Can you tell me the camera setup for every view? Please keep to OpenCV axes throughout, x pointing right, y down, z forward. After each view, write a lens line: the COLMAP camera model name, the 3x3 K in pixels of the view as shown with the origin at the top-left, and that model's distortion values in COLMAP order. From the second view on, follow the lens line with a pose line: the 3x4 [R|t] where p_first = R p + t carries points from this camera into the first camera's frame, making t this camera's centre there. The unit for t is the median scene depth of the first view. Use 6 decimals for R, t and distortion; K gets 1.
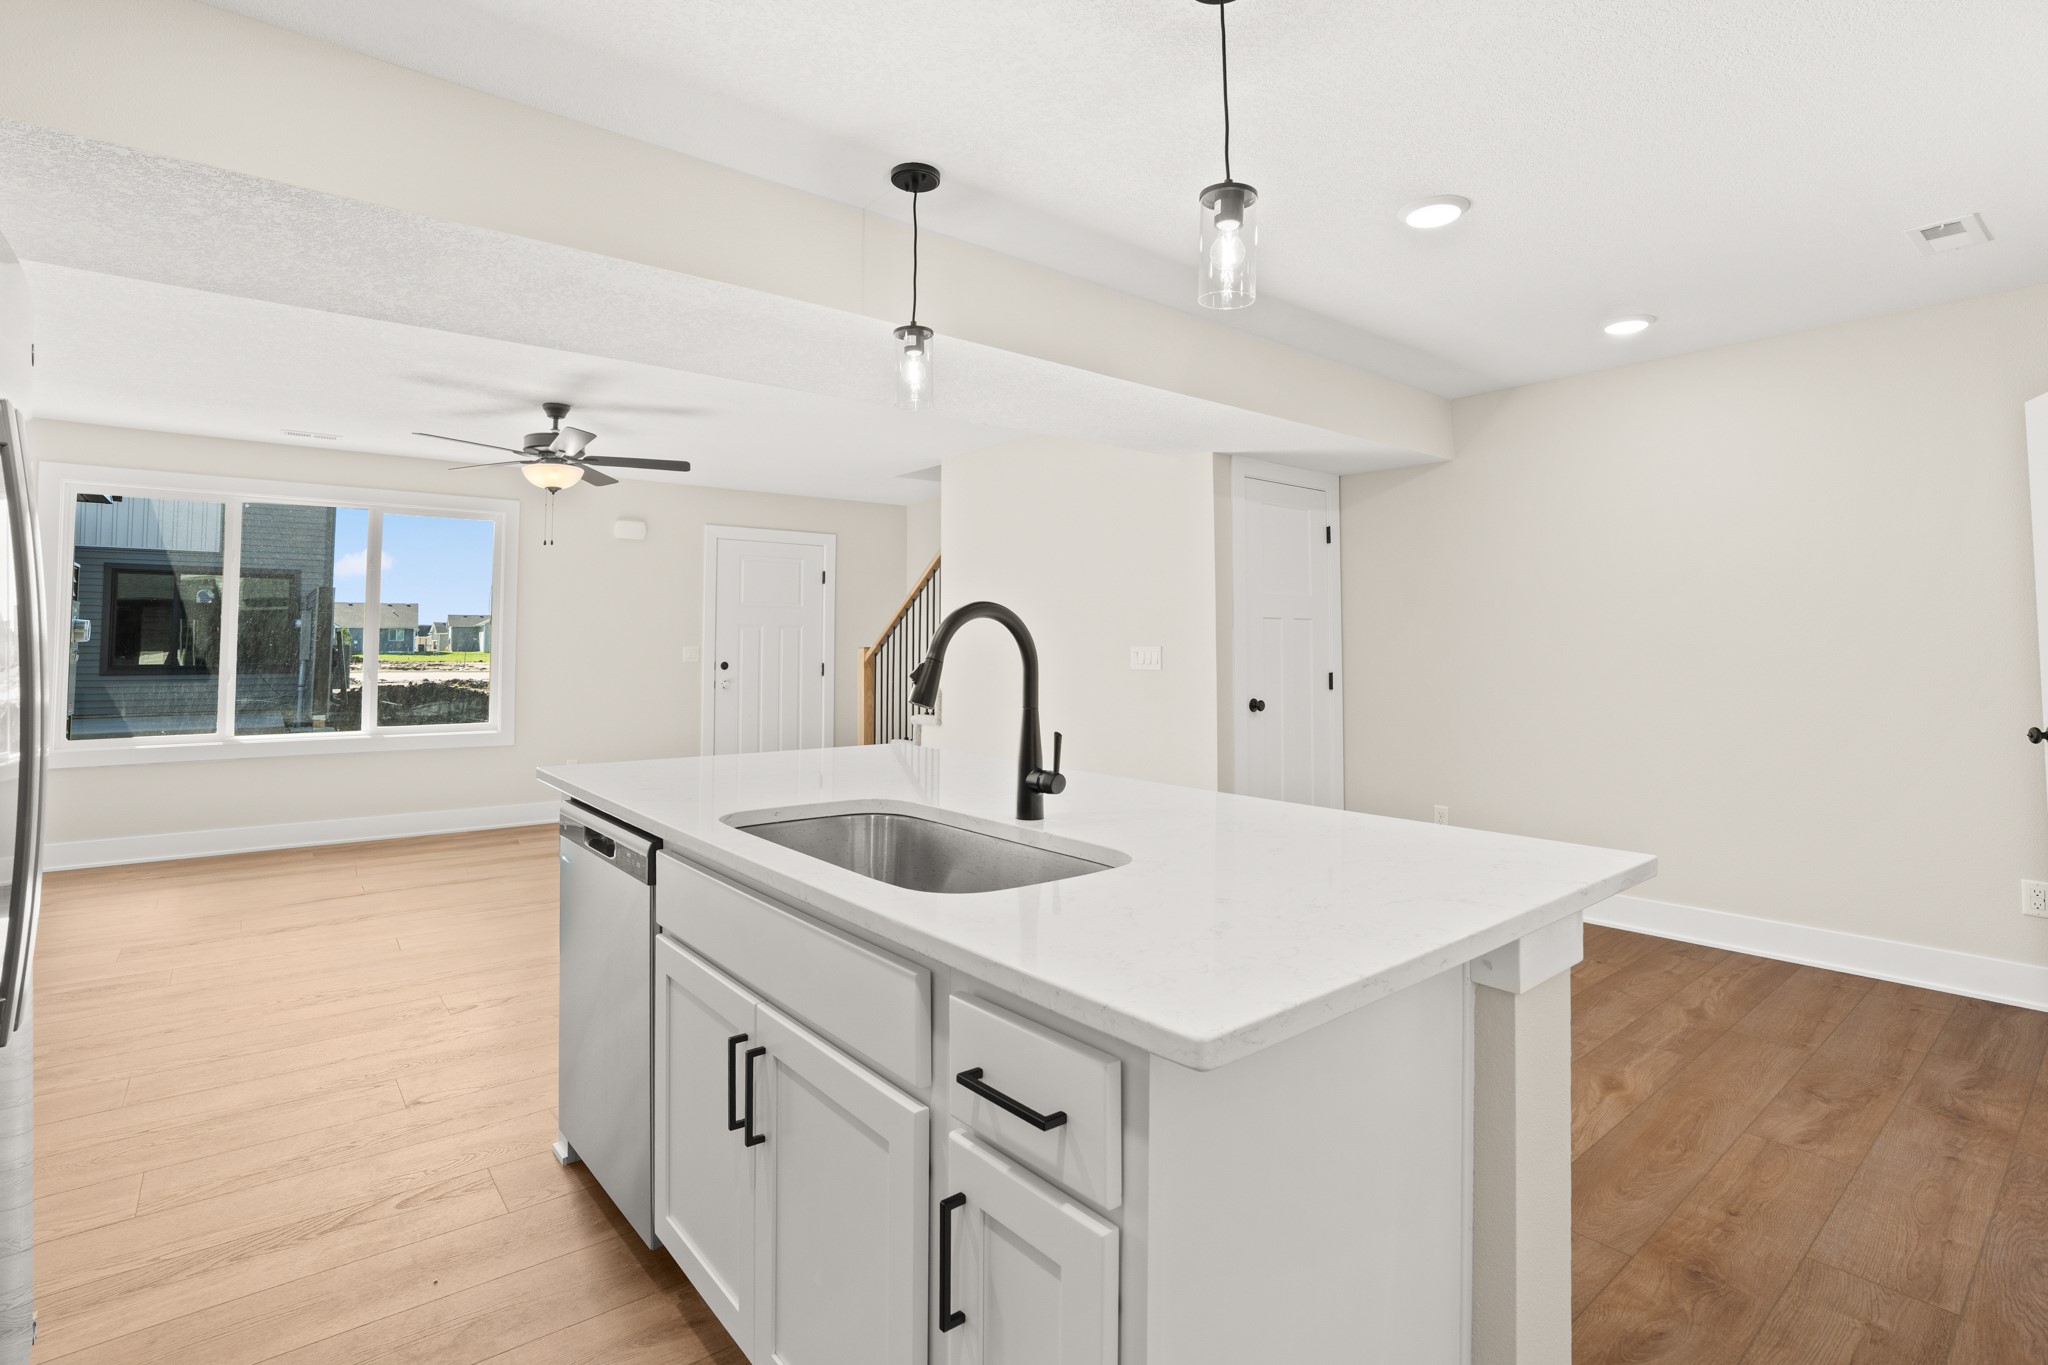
lens RADIAL K [[955.7, 0, 1015.0], [0, 955.7, 598.2], [0, 0, 1]] dist [-0.060621, 0.019339]
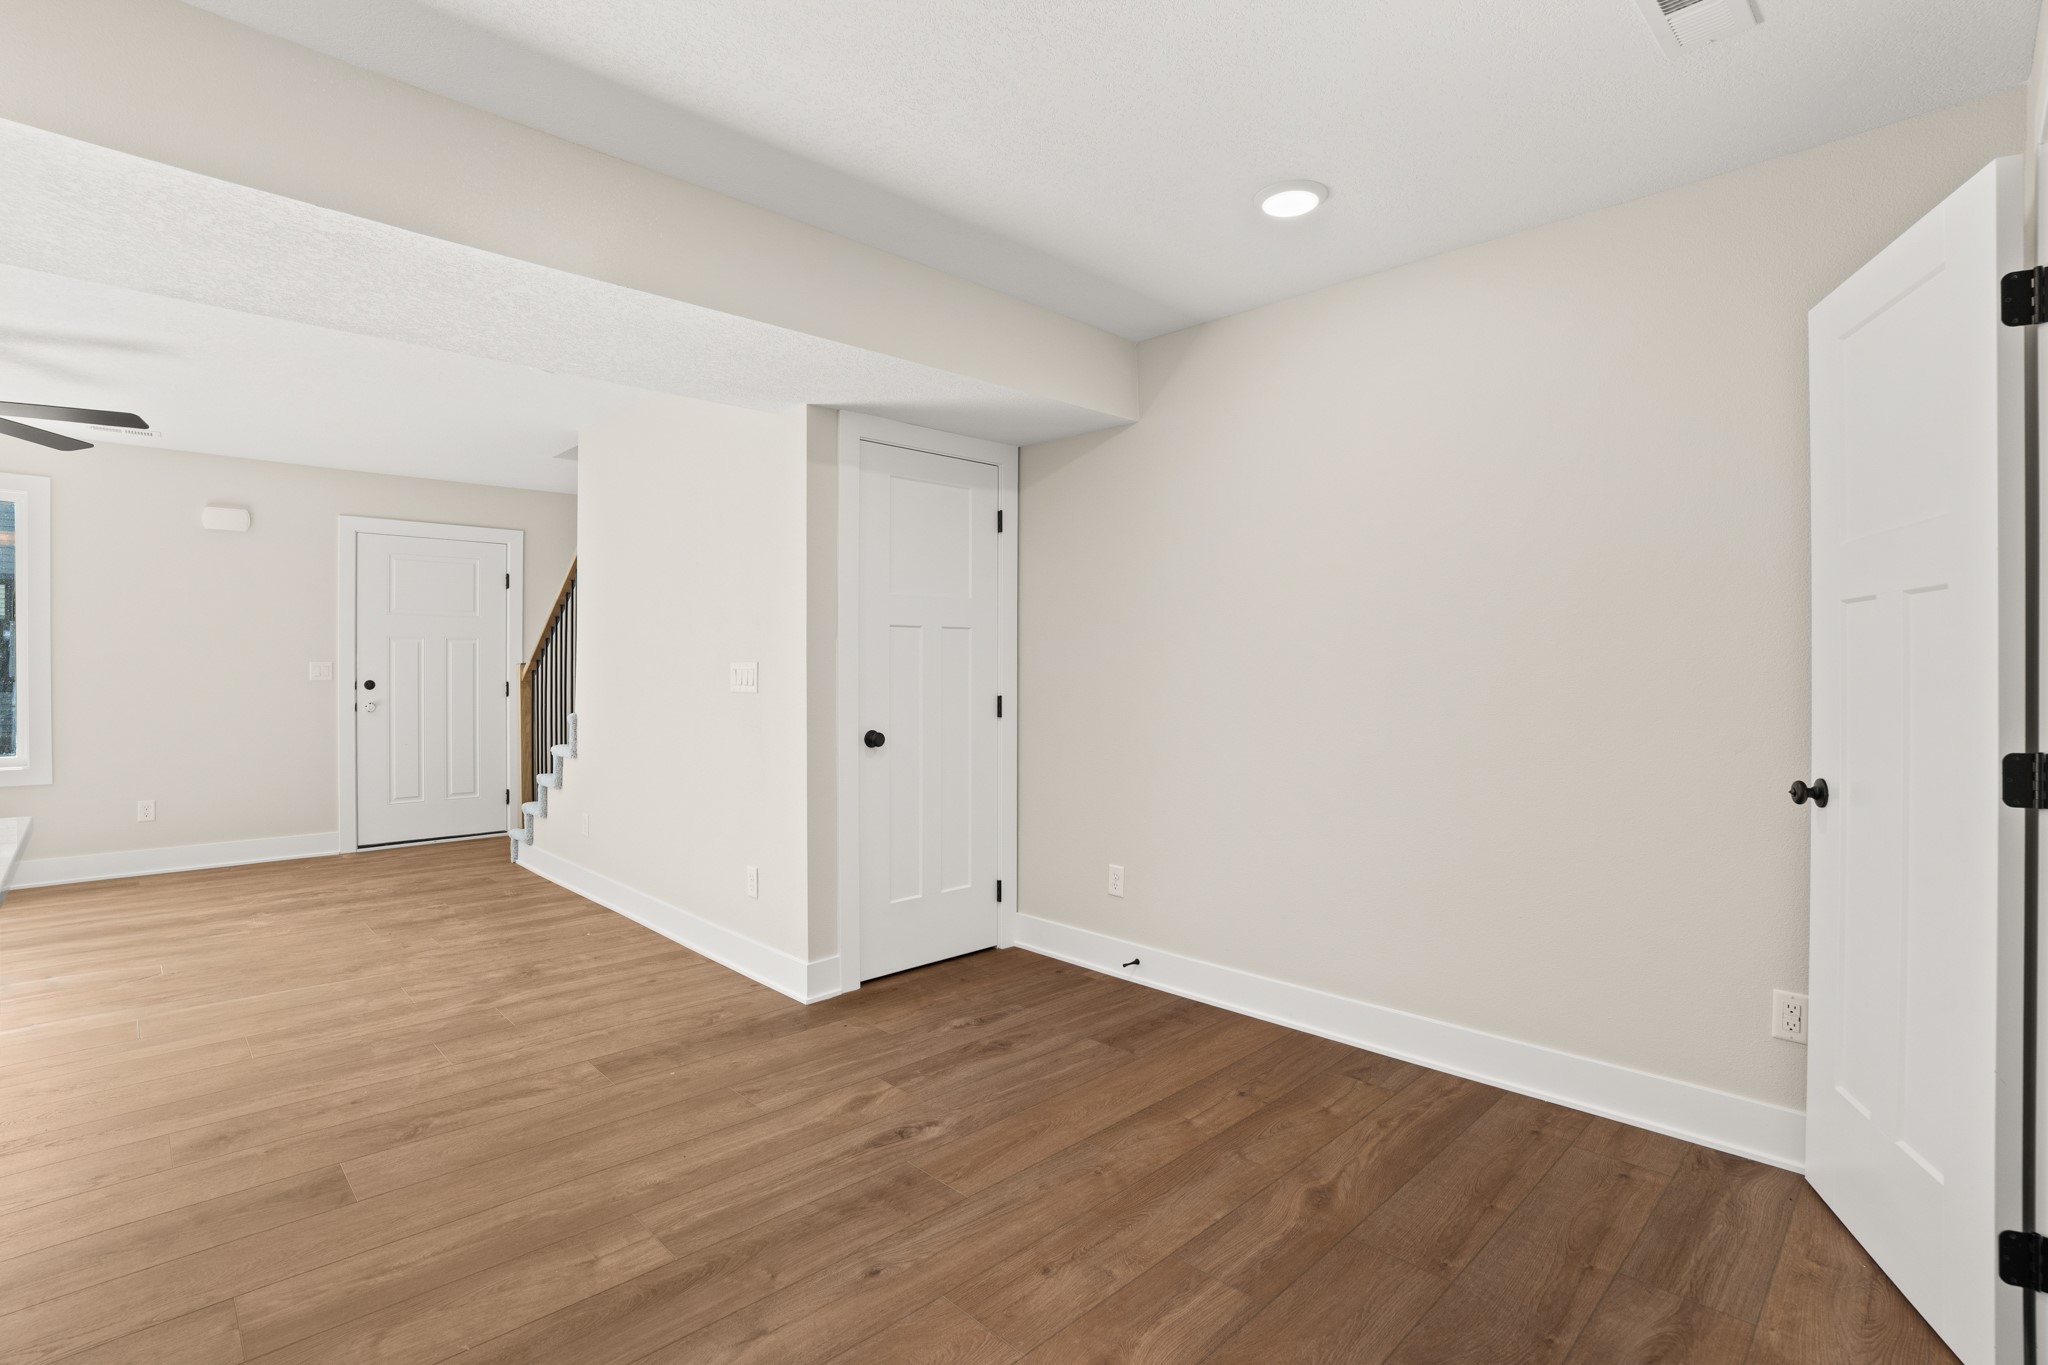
lens RADIAL K [[955.7, 0, 995.3], [0, 955.7, 659.1], [0, 0, 1]] dist [-0.060621, 0.019339]
pose [[0.996274, 0.001671, 0.086224, 0.363773], [-0.005667, 0.998919, 0.046129, 0.015915], [-0.086054, -0.046446, 0.995207, 0.290423]]
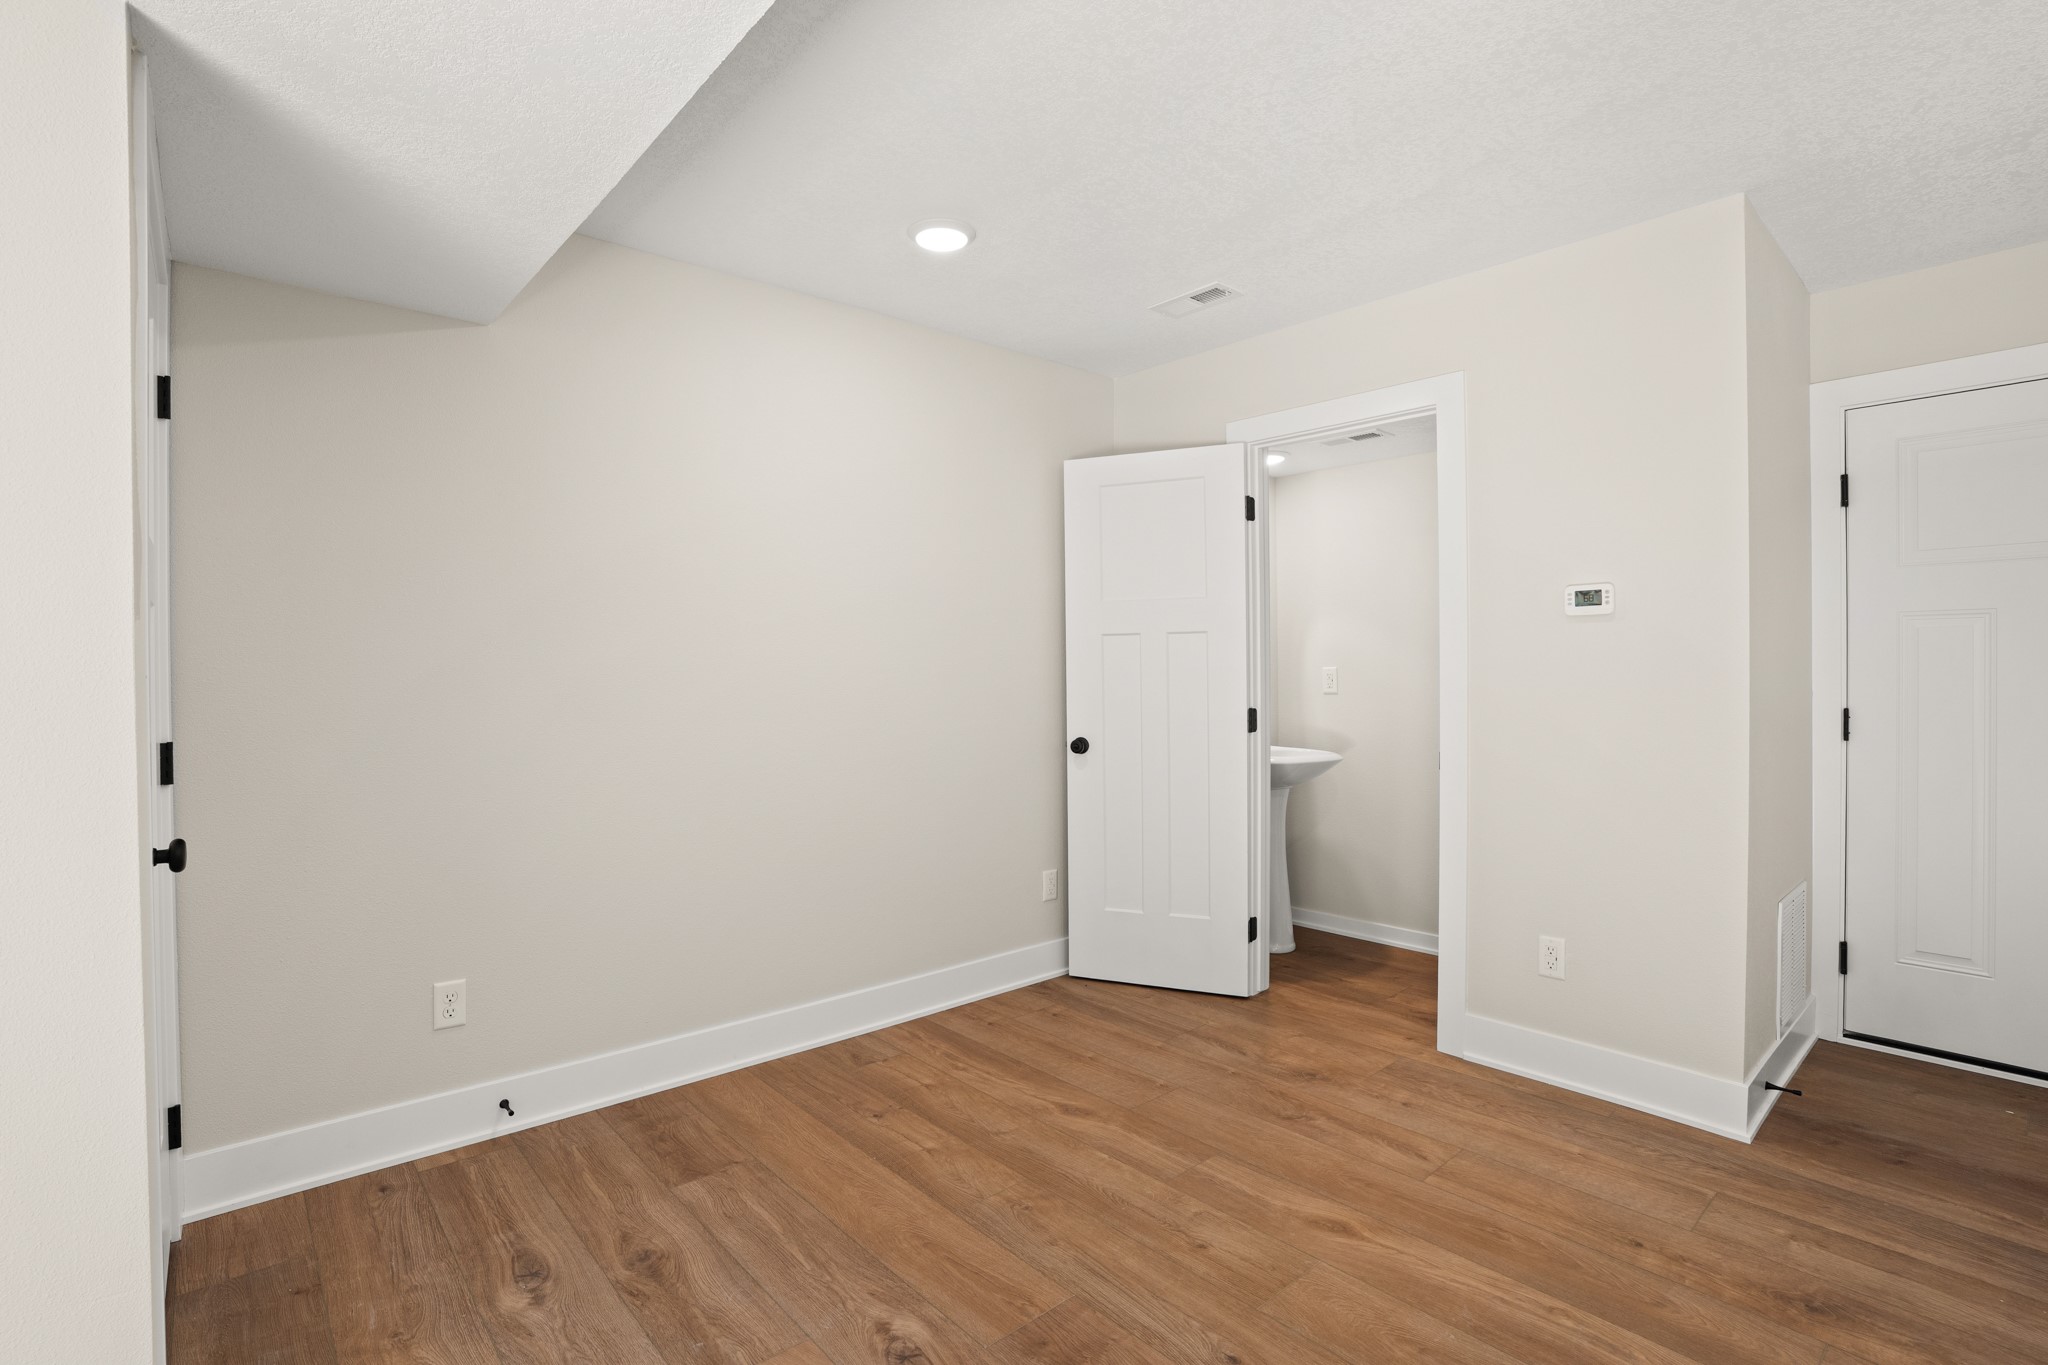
lens RADIAL K [[955.7, 0, 1037.6], [0, 955.7, 678.1], [0, 0, 1]] dist [-0.060621, 0.019339]
pose [[-0.044202, -0.008171, 0.998989, -0.091598], [-0.045434, 0.998948, 0.006160, 0.045829], [-0.997989, -0.045116, -0.044527, 0.906939]]
